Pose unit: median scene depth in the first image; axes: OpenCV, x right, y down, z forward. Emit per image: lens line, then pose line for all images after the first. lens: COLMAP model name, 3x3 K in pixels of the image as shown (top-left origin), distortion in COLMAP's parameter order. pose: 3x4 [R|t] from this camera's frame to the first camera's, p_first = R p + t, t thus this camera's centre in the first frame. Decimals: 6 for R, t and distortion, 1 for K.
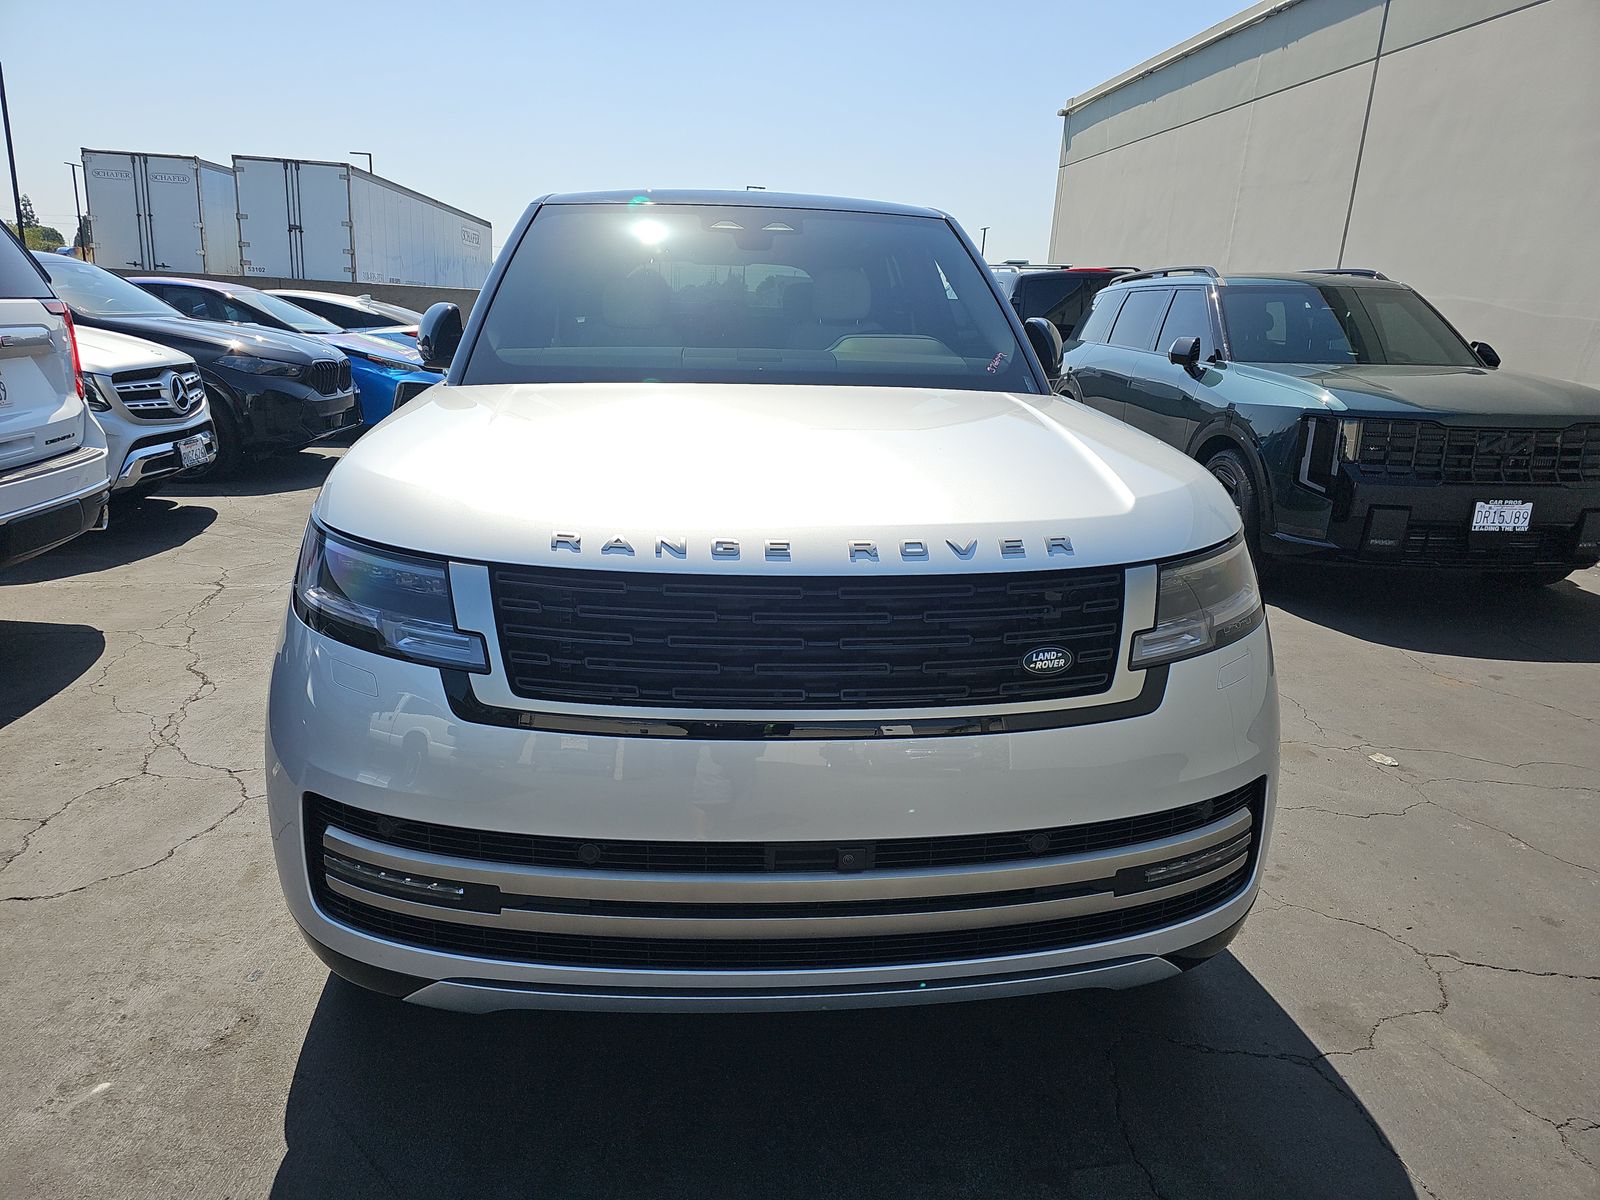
lens RADIAL K [[1048.6, 0, 798.2], [0, 1048.6, 596.0], [0, 0, 1]] dist [0.032226, -0.020006]
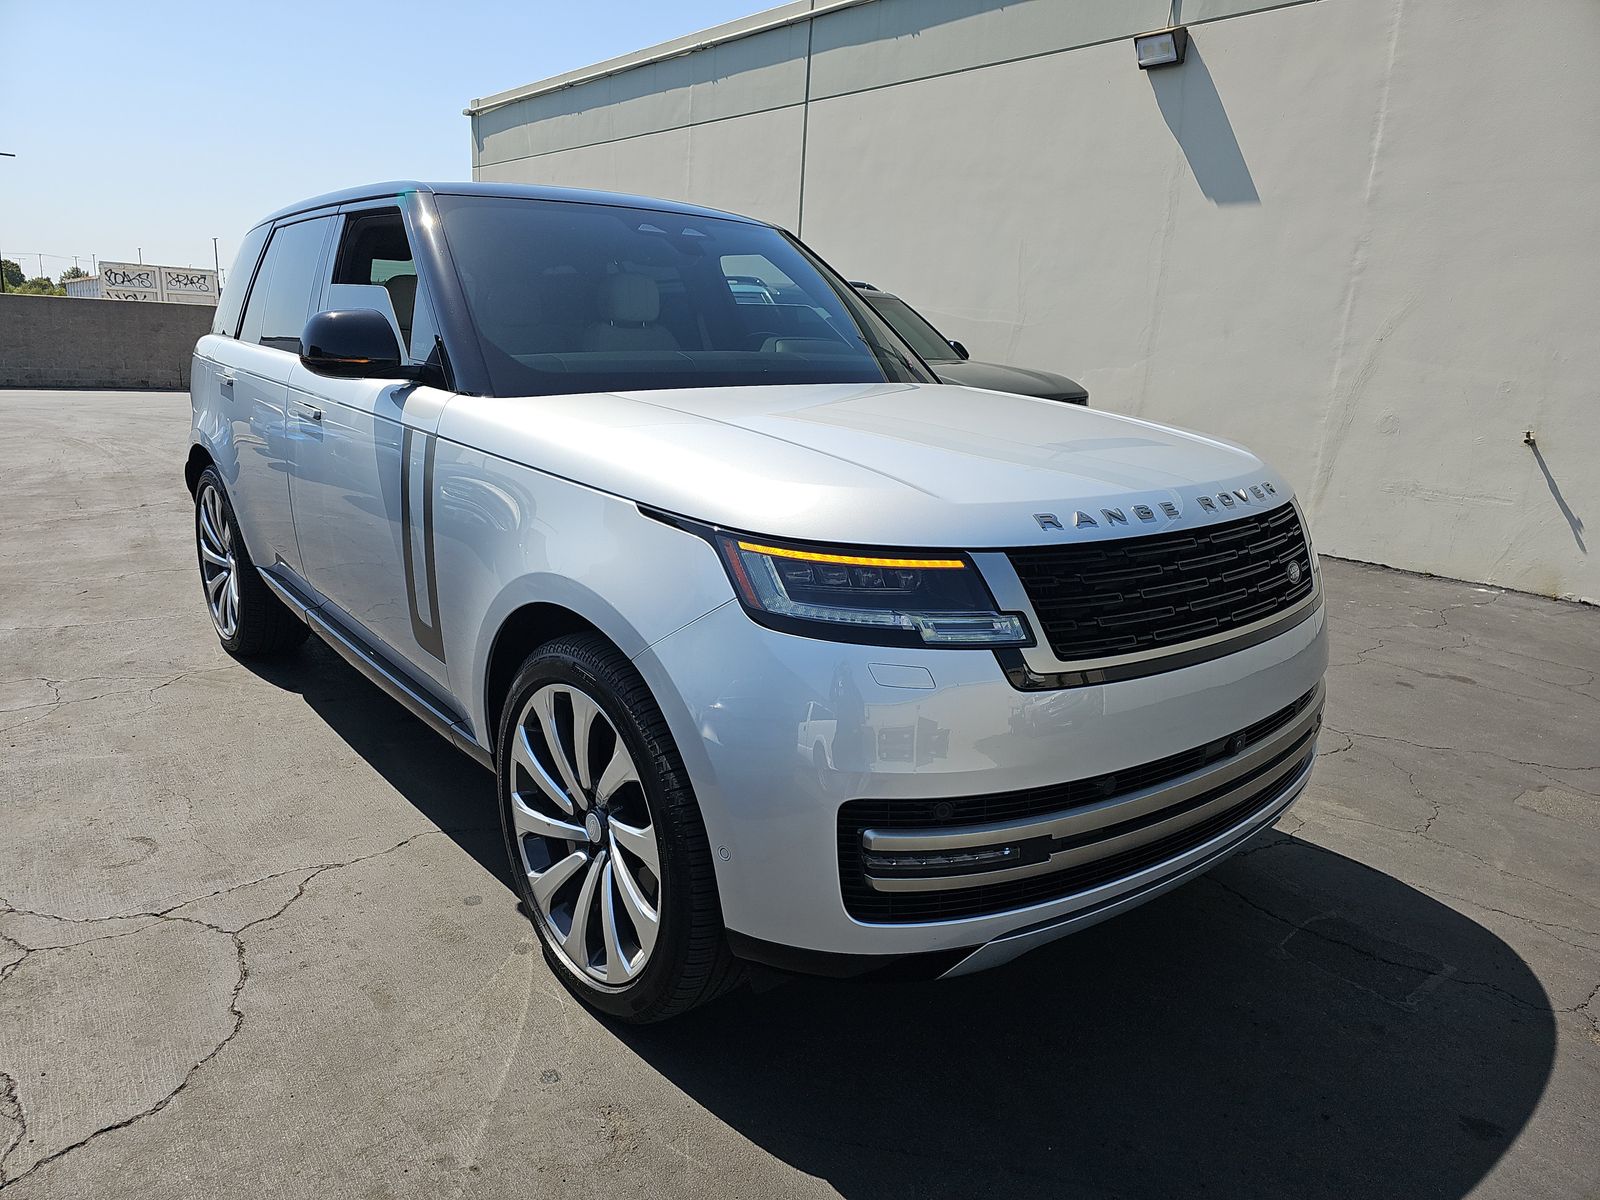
lens RADIAL K [[1048.6, 0, 797.2], [0, 1048.6, 592.0], [0, 0, 1]] dist [0.032226, -0.020006]
pose [[0.835595, -0.138501, 0.531601, -0.866013], [0.140798, 0.989367, 0.036453, -0.046610], [-0.530997, 0.044388, 0.846210, 0.152150]]
